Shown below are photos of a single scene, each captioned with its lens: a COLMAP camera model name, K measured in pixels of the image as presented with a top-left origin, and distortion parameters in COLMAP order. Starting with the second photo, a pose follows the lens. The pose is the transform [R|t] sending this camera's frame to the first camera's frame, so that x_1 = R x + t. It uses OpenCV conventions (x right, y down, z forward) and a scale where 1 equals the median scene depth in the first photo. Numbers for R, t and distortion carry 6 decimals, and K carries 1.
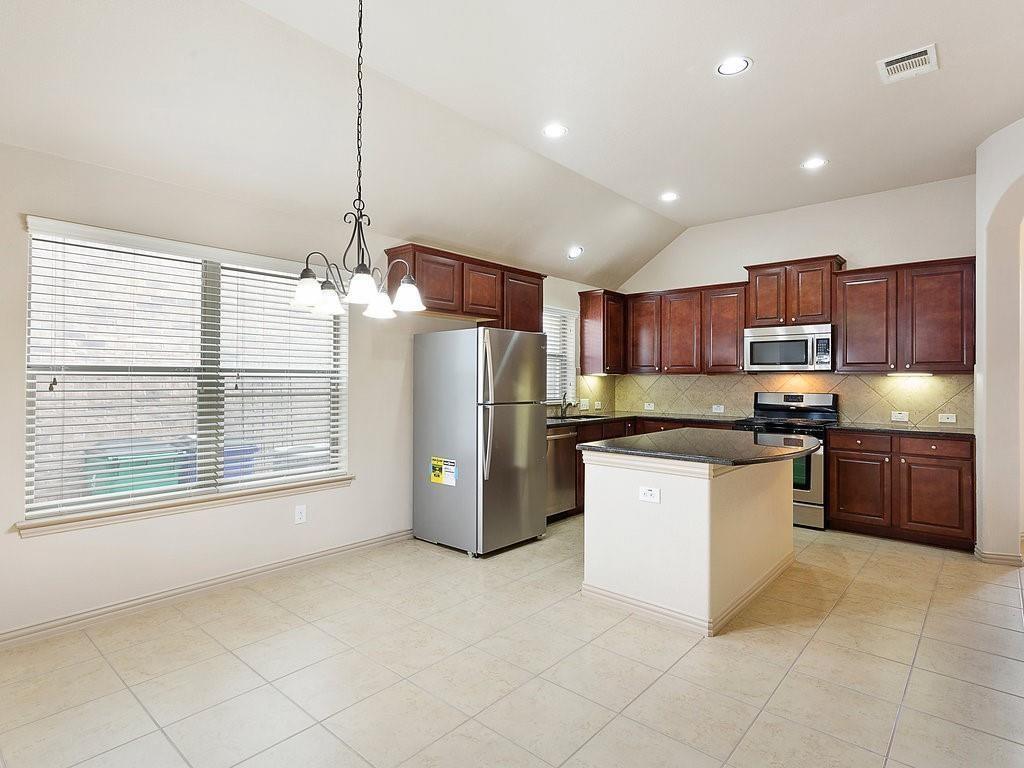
lens RADIAL K [[541.3, 0, 510.6], [0, 541.3, 379.8], [0, 0, 1]] dist [0.004807, 0.000796]
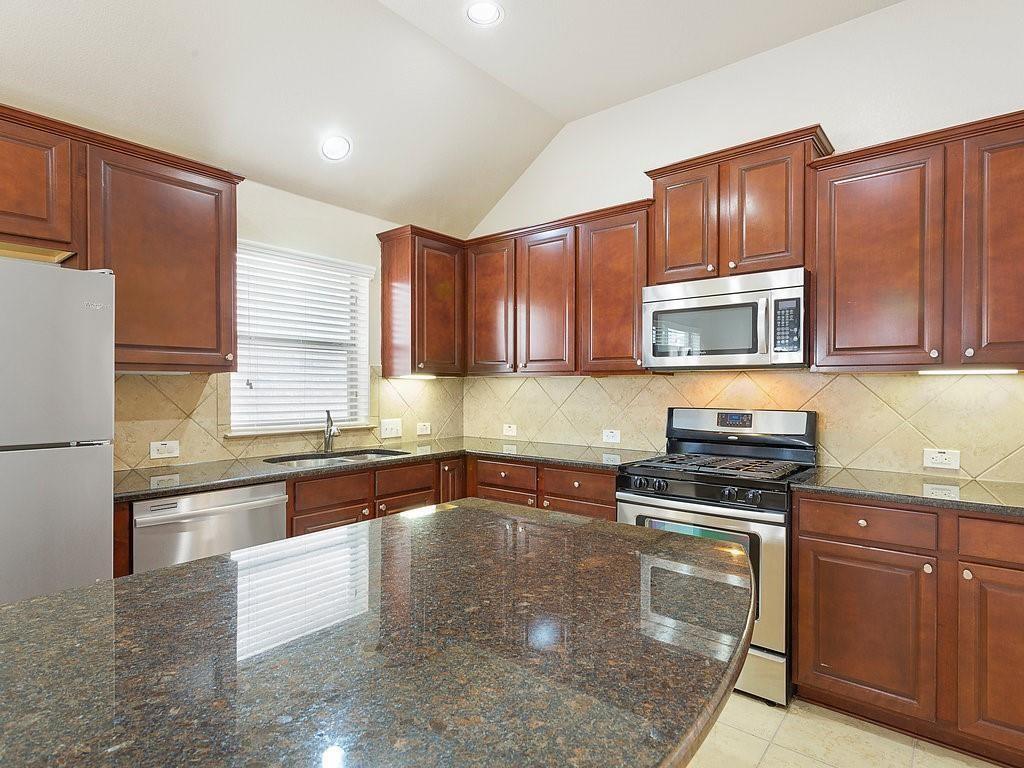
lens RADIAL K [[570.1, 0, 498.5], [0, 570.1, 394.6], [0, 0, 1]] dist [0.001306, 0.000672]
pose [[0.999543, -0.005549, 0.029719, 0.287603], [0.005071, 0.999857, 0.016137, -0.000017], [-0.029804, -0.015979, 0.999428, 0.472113]]
